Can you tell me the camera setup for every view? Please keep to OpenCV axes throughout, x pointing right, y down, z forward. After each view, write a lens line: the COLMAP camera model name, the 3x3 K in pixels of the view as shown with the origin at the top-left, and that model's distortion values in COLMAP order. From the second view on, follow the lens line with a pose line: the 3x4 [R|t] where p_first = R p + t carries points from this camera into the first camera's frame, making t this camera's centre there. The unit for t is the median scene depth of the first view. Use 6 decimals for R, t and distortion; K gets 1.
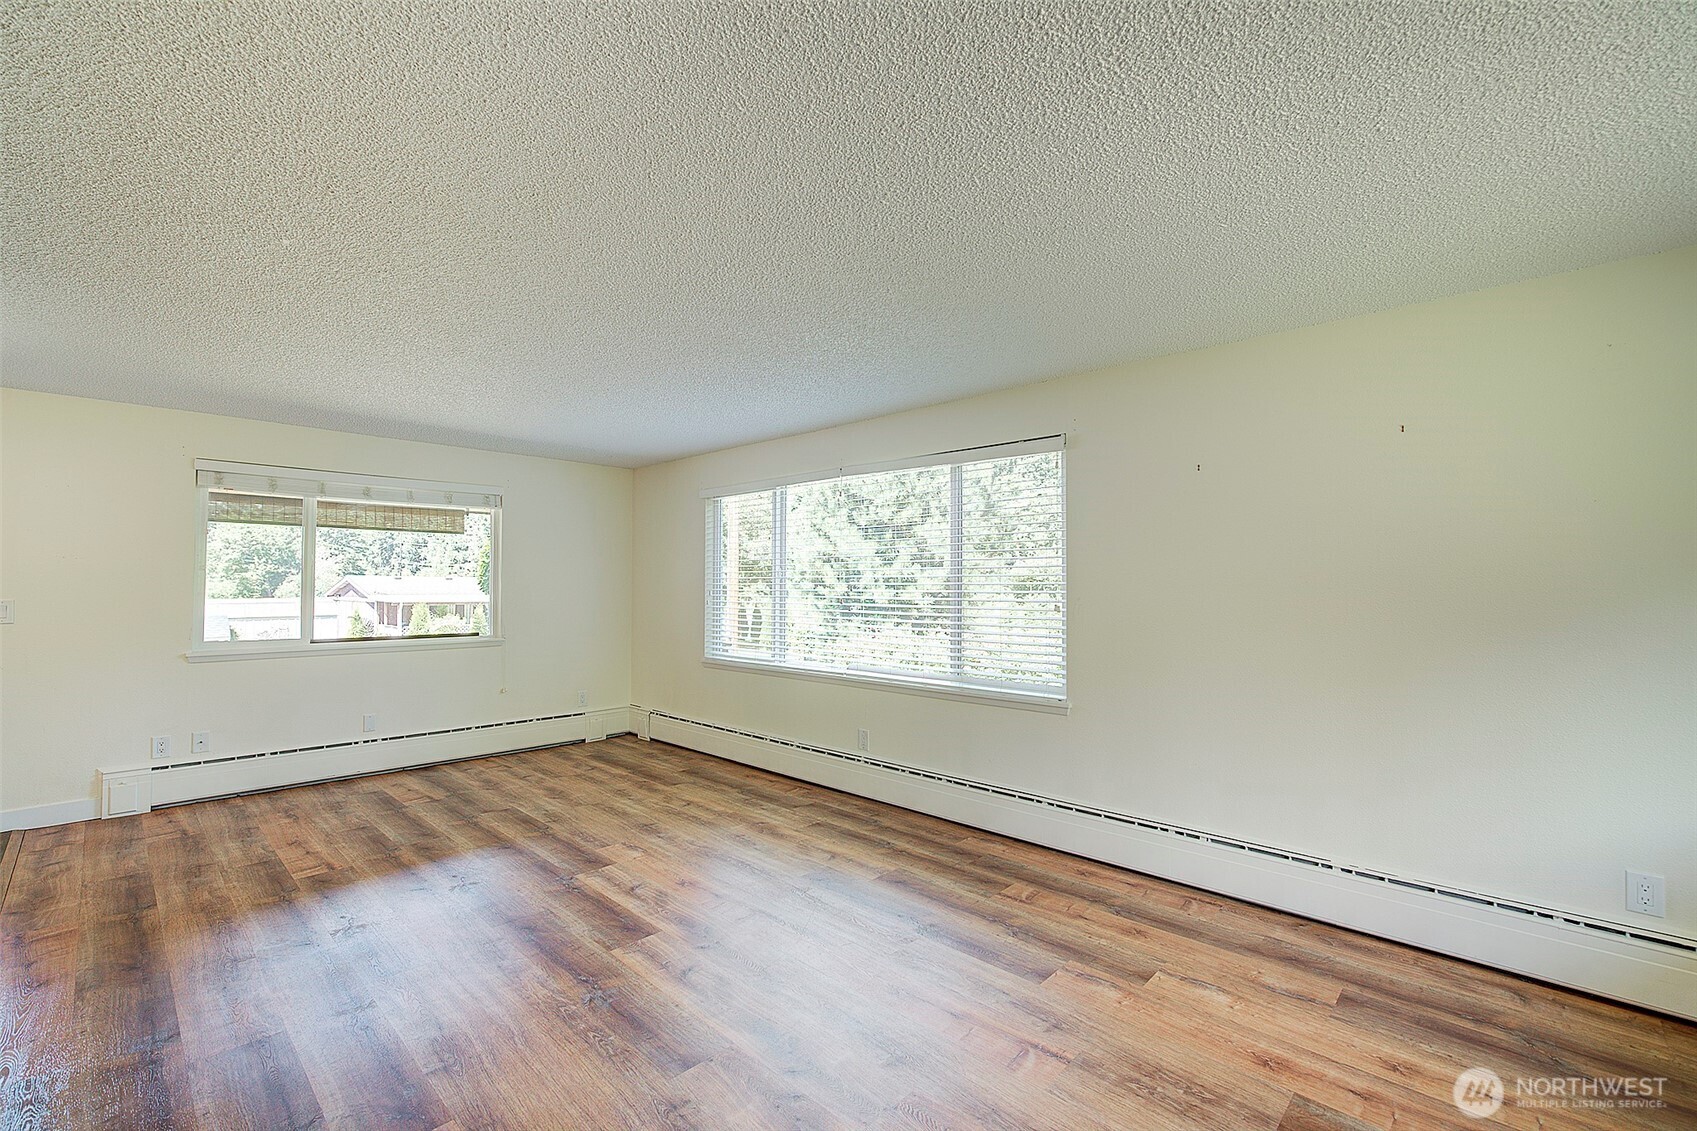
lens RADIAL K [[731.7, 0, 853.0], [0, 731.7, 570.7], [0, 0, 1]] dist [-0.017372, 0.003144]
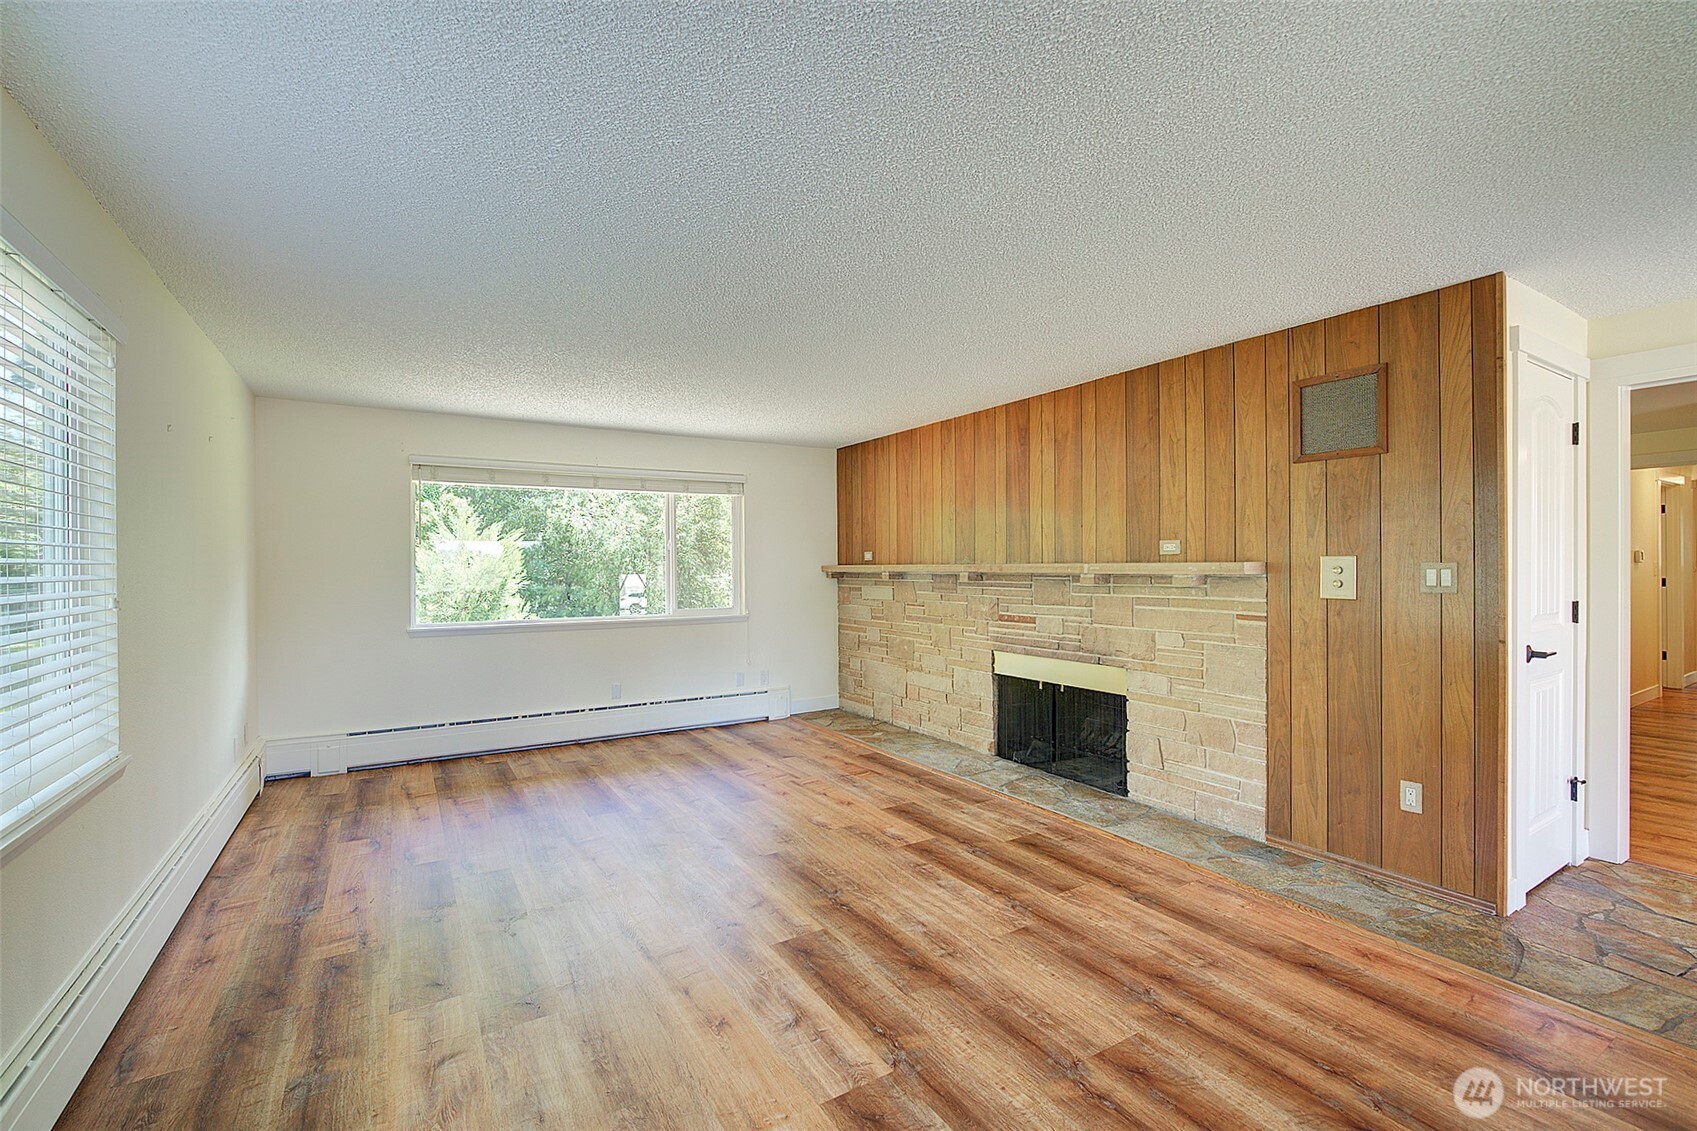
lens RADIAL K [[731.7, 0, 841.2], [0, 731.7, 566.6], [0, 0, 1]] dist [-0.017372, 0.003144]
pose [[-0.964403, 0.005072, 0.264390, -0.495986], [0.001083, 0.999883, -0.015231, 0.034310], [-0.264436, -0.014402, -0.964296, 1.561148]]
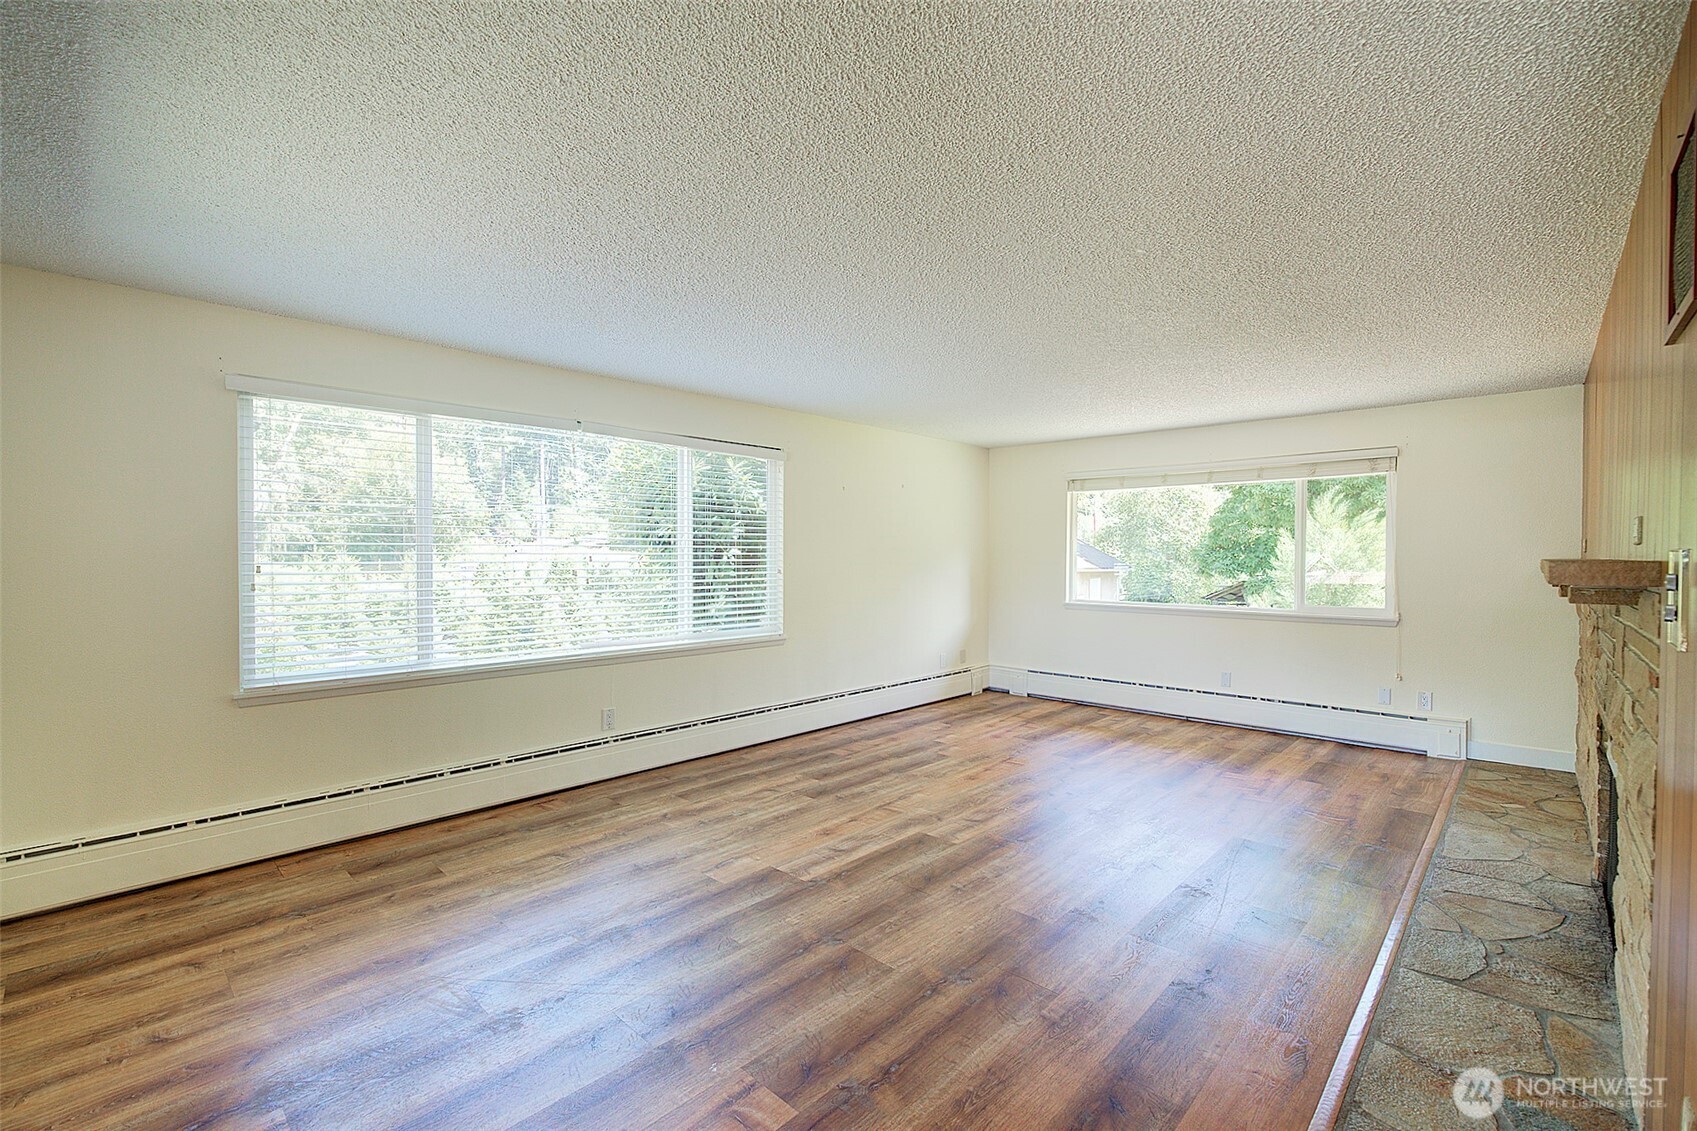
lens RADIAL K [[731.7, 0, 857.2], [0, 731.7, 561.9], [0, 0, 1]] dist [-0.017372, 0.003144]
pose [[-0.008487, -0.010797, 0.999906, -1.274643], [-0.020137, 0.999741, 0.010624, 0.016717], [-0.999761, -0.020045, -0.008702, 0.951130]]
